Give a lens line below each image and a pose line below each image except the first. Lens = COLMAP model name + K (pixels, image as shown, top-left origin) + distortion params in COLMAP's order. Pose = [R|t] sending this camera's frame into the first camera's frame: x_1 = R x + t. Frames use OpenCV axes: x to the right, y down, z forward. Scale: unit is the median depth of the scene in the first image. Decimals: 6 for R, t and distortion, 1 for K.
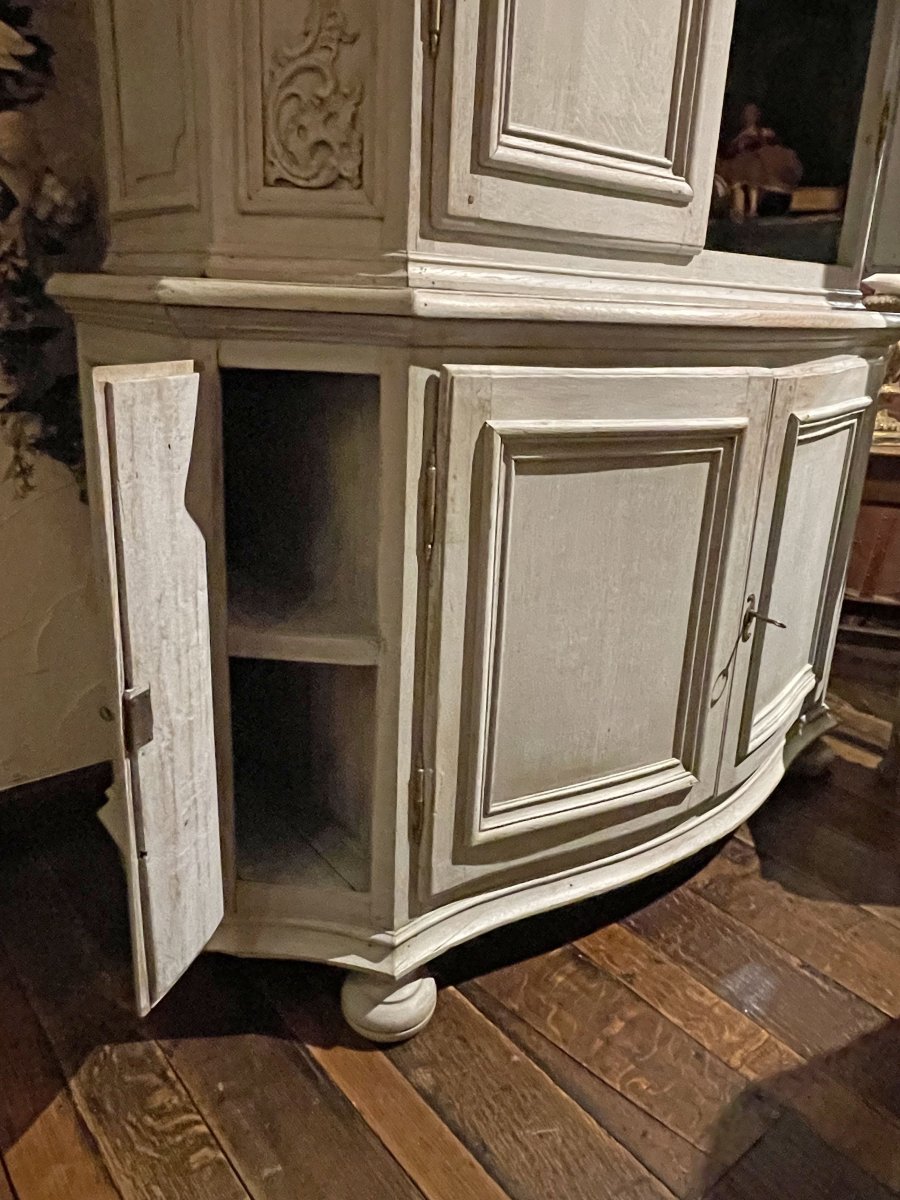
lens RADIAL K [[876.2, 0, 454.8], [0, 876.2, 584.1], [0, 0, 1]] dist [0.002563, -0.005795]
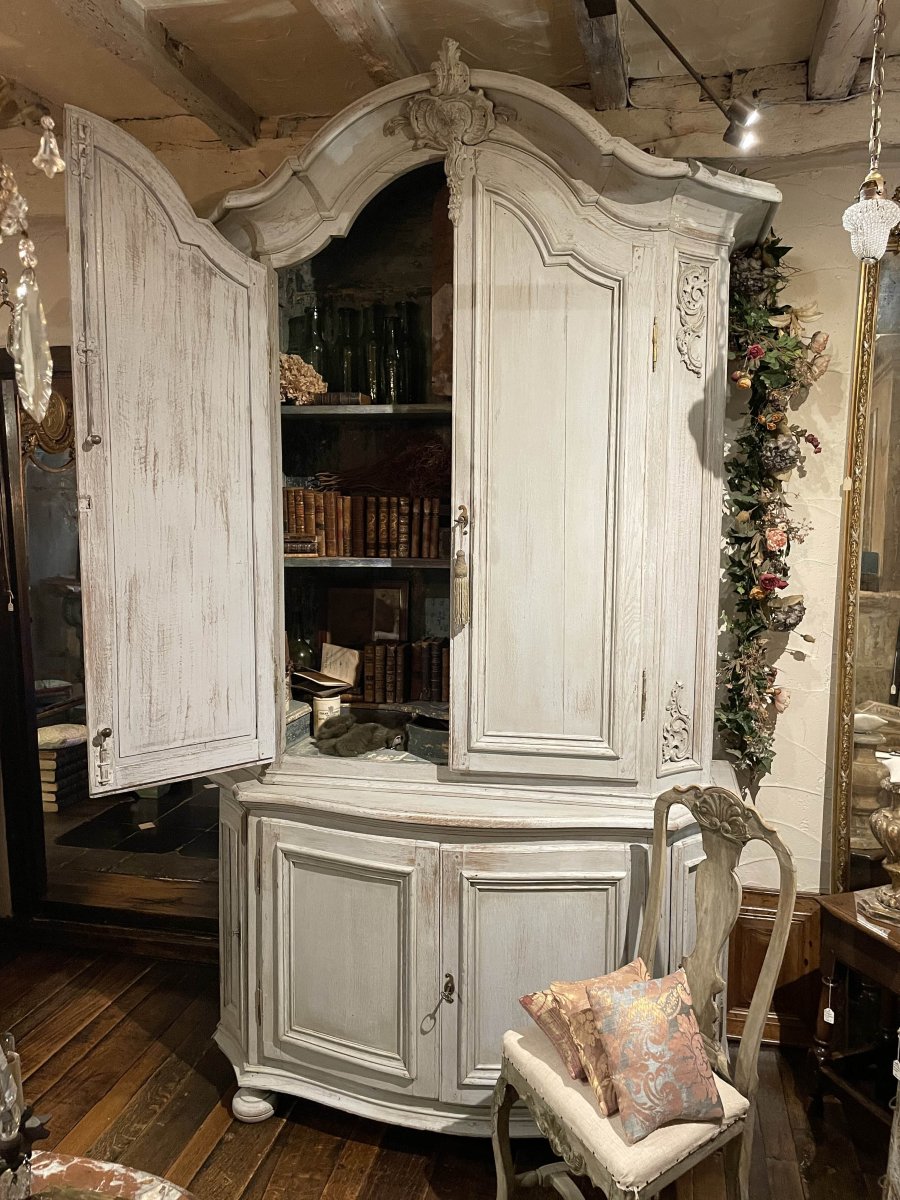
lens RADIAL K [[908.0, 0, 450.0], [0, 908.0, 600.0], [0, 0, 1]] dist [0.095514, -0.118940]
pose [[0.613117, 0.043478, -0.788795, 1.927550], [-0.219731, 0.968469, -0.117412, -0.539596], [0.758819, 0.245310, 0.603338, -0.272167]]
